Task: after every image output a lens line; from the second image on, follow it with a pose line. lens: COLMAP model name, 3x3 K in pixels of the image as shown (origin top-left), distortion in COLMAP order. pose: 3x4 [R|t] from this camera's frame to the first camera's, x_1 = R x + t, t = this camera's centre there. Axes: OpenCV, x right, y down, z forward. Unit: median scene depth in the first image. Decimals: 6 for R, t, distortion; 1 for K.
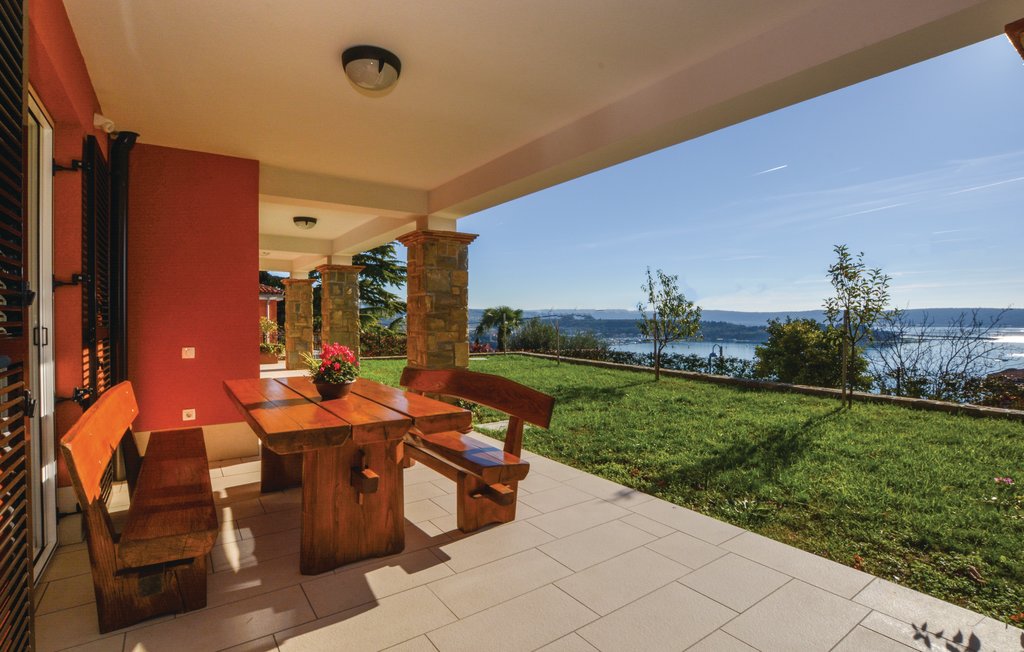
lens RADIAL K [[473.7, 0, 510.4], [0, 473.7, 322.5], [0, 0, 1]] dist [-0.025802, 0.006096]
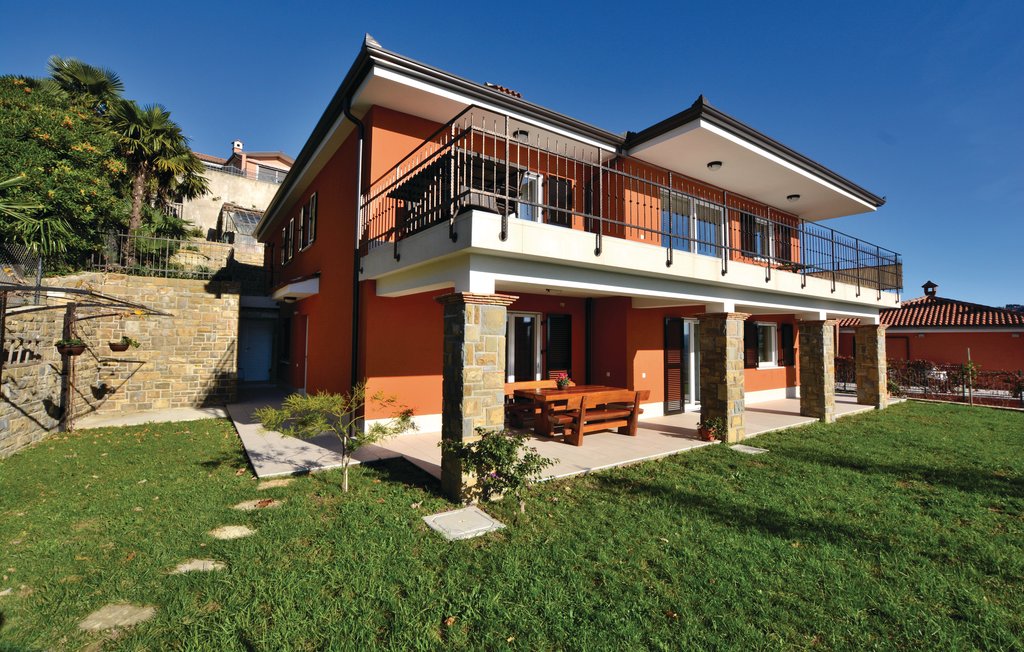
lens RADIAL K [[473.7, 0, 514.7], [0, 473.7, 319.0], [0, 0, 1]] dist [-0.025802, 0.006096]
pose [[0.002128, -0.045215, -0.998975, 1.418228], [-0.015586, 0.998854, -0.045242, -0.087758], [0.999876, 0.015666, 0.001421, 0.335045]]
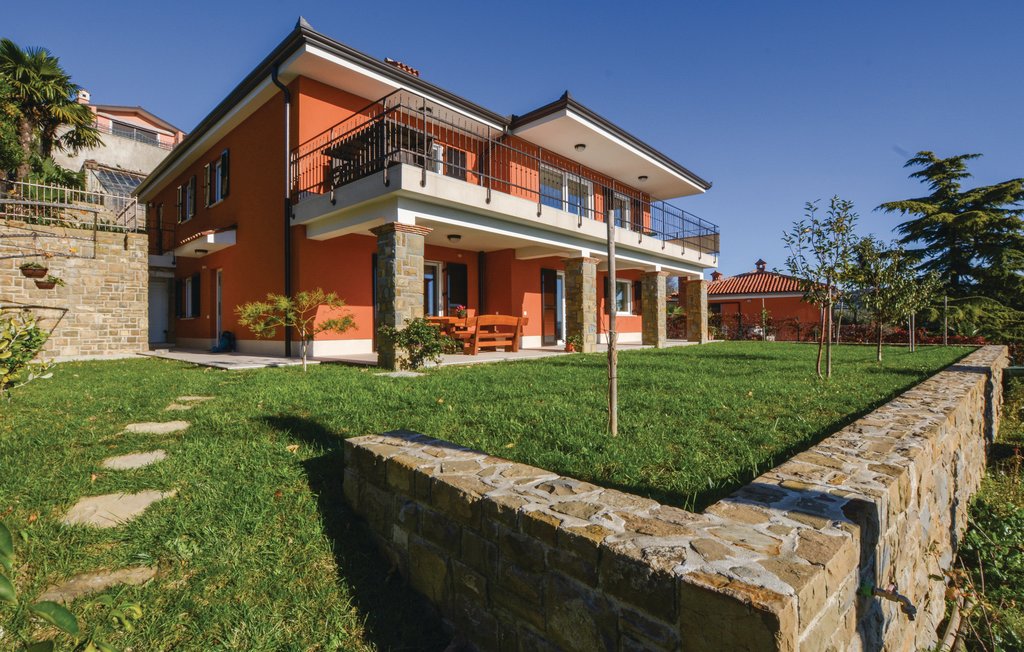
lens RADIAL K [[473.7, 0, 509.5], [0, 473.7, 325.4], [0, 0, 1]] dist [-0.025802, 0.006096]
pose [[0.215608, 0.006730, -0.976457, 1.838653], [-0.002337, 0.999977, 0.006377, 0.093373], [0.976477, 0.000907, 0.215619, 0.265054]]
